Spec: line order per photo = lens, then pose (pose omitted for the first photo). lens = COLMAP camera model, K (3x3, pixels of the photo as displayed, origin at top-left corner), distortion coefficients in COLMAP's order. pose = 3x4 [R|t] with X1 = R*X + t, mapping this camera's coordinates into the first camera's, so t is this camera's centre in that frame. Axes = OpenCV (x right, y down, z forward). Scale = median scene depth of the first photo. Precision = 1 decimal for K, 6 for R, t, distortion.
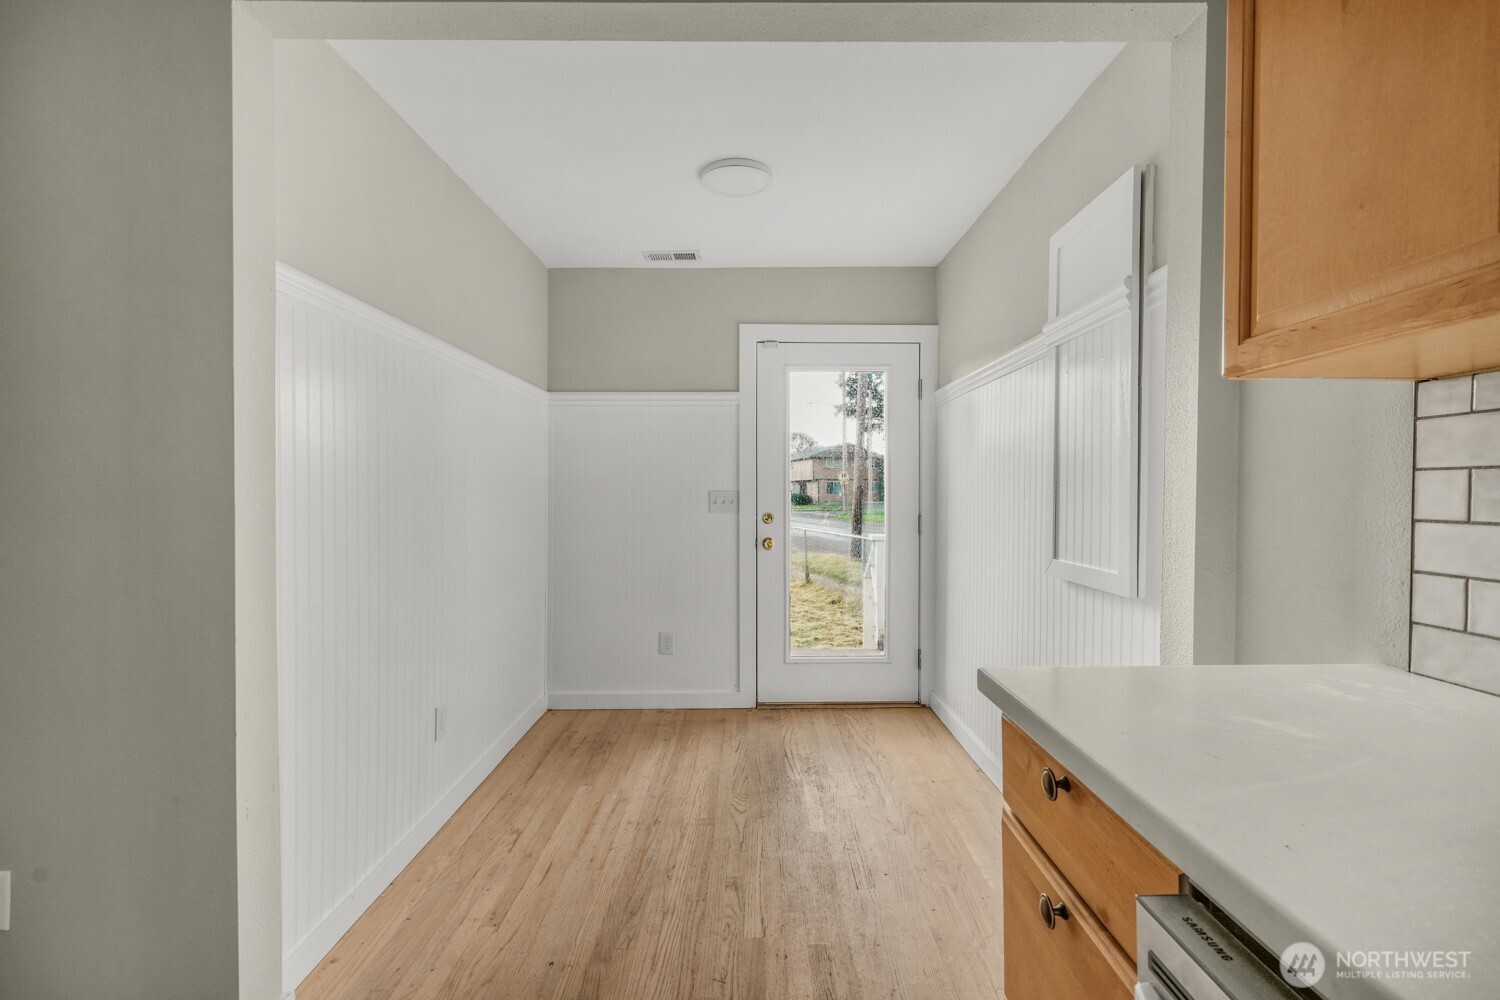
lens RADIAL K [[665.1, 0, 750.0], [0, 665.1, 500.0], [0, 0, 1]] dist [0.002100, 0.000520]
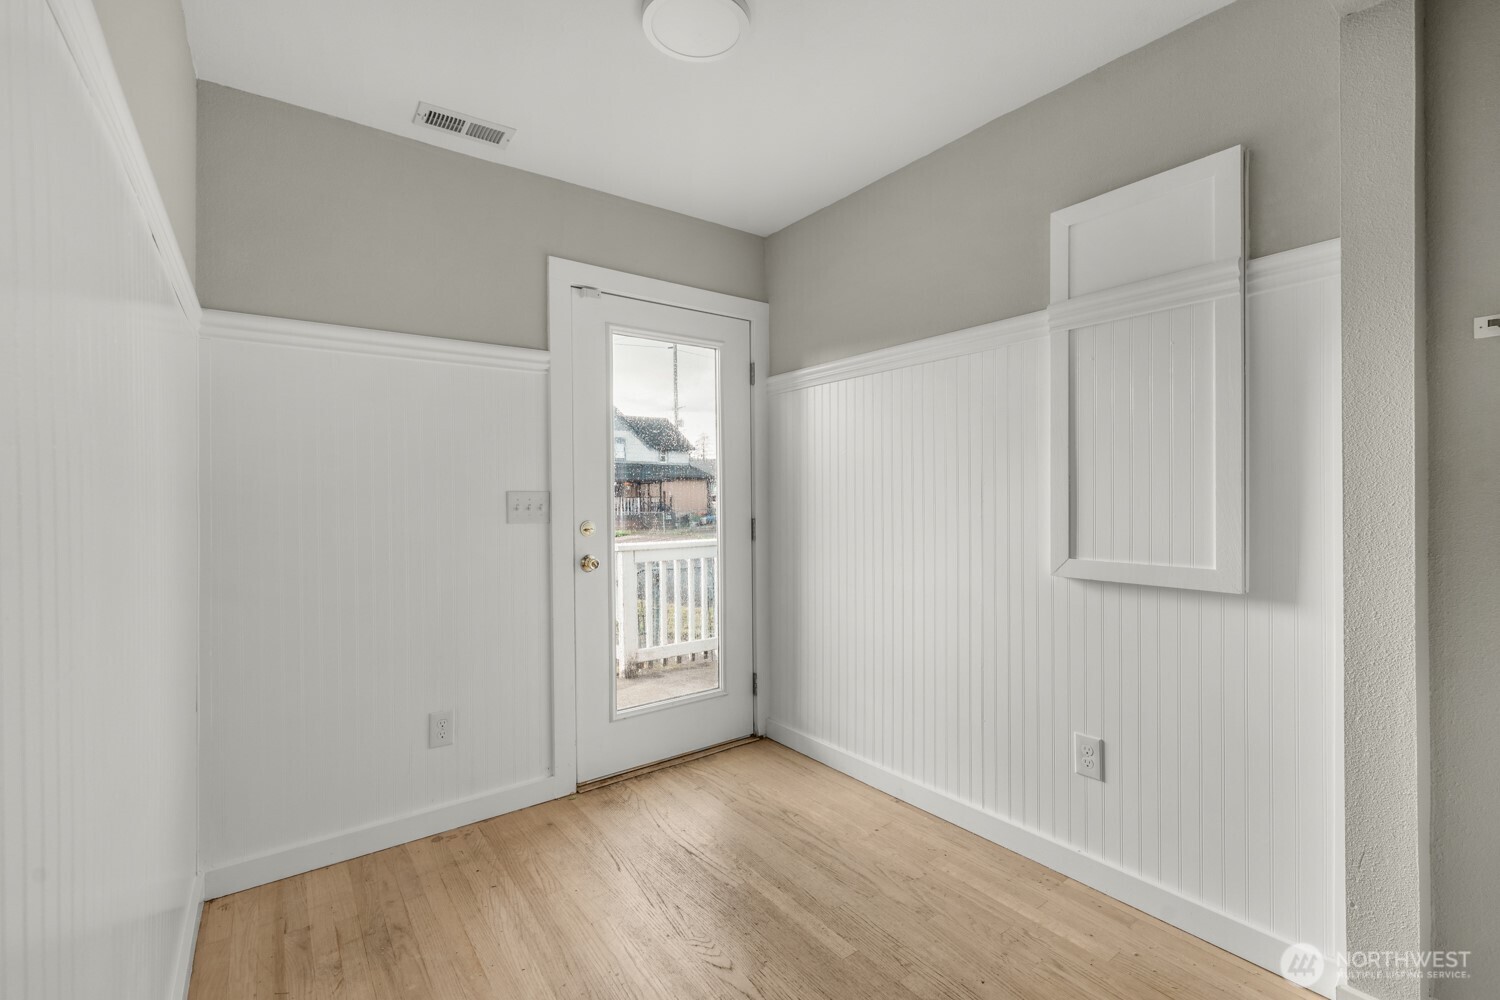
lens RADIAL K [[665.1, 0, 750.0], [0, 665.1, 500.0], [0, 0, 1]] dist [0.002100, 0.000520]
pose [[0.804764, -0.011220, 0.593489, -0.267479], [0.017047, 0.999846, -0.004214, 0.002114], [-0.593350, 0.013509, 0.804831, 0.307295]]
